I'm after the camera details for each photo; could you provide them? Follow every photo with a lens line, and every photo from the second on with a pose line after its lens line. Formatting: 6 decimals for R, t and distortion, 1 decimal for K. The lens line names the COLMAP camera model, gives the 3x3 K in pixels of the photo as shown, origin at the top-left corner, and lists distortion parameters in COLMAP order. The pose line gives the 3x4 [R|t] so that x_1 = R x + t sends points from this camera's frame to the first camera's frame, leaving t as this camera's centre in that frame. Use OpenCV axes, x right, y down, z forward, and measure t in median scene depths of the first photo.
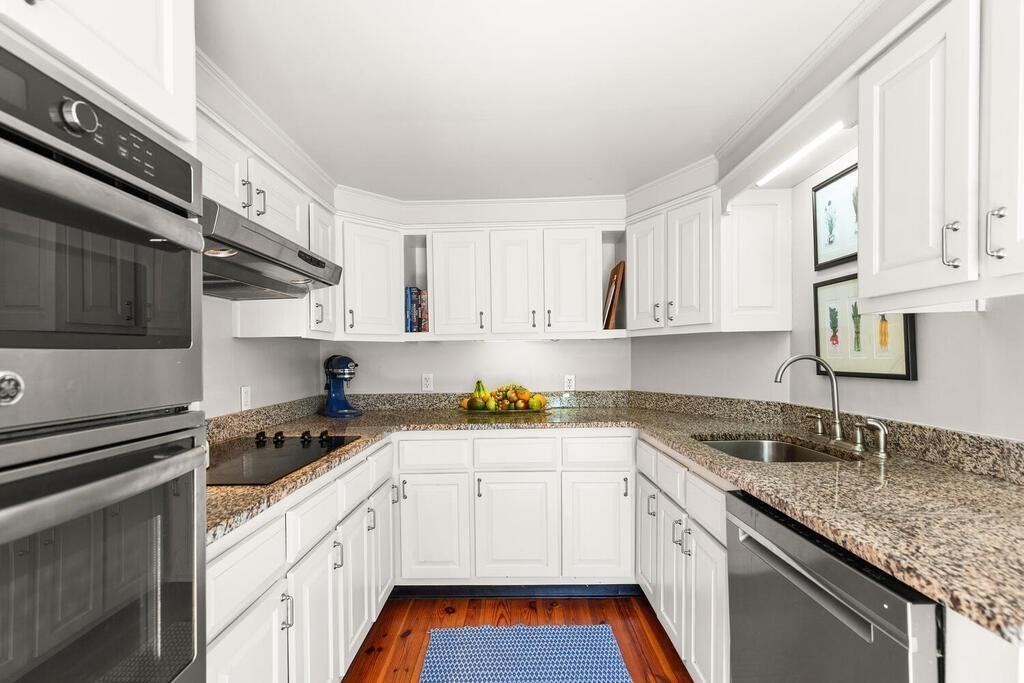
lens RADIAL K [[466.0, 0, 506.4], [0, 466.0, 349.9], [0, 0, 1]] dist [0.008124, -0.001641]
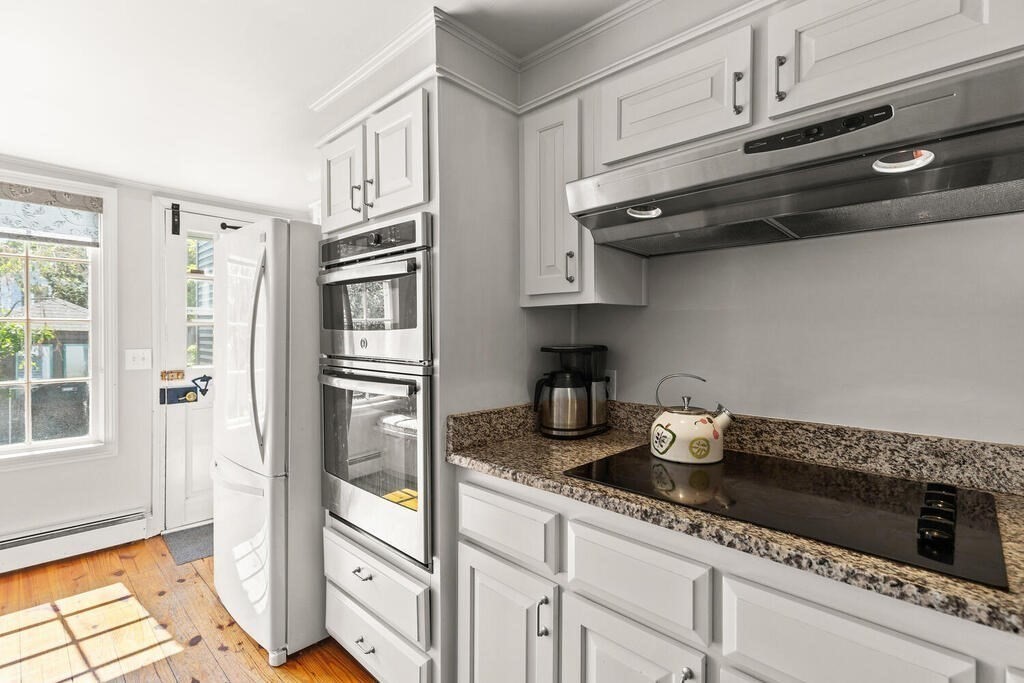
lens RADIAL K [[490.1, 0, 512.8], [0, 490.1, 336.6], [0, 0, 1]] dist [0.004649, -0.002027]
pose [[-0.683006, 0.016144, -0.730234, 0.069174], [0.019464, 0.999803, 0.003898, 0.004430], [0.730153, -0.011551, -0.683186, 0.444257]]
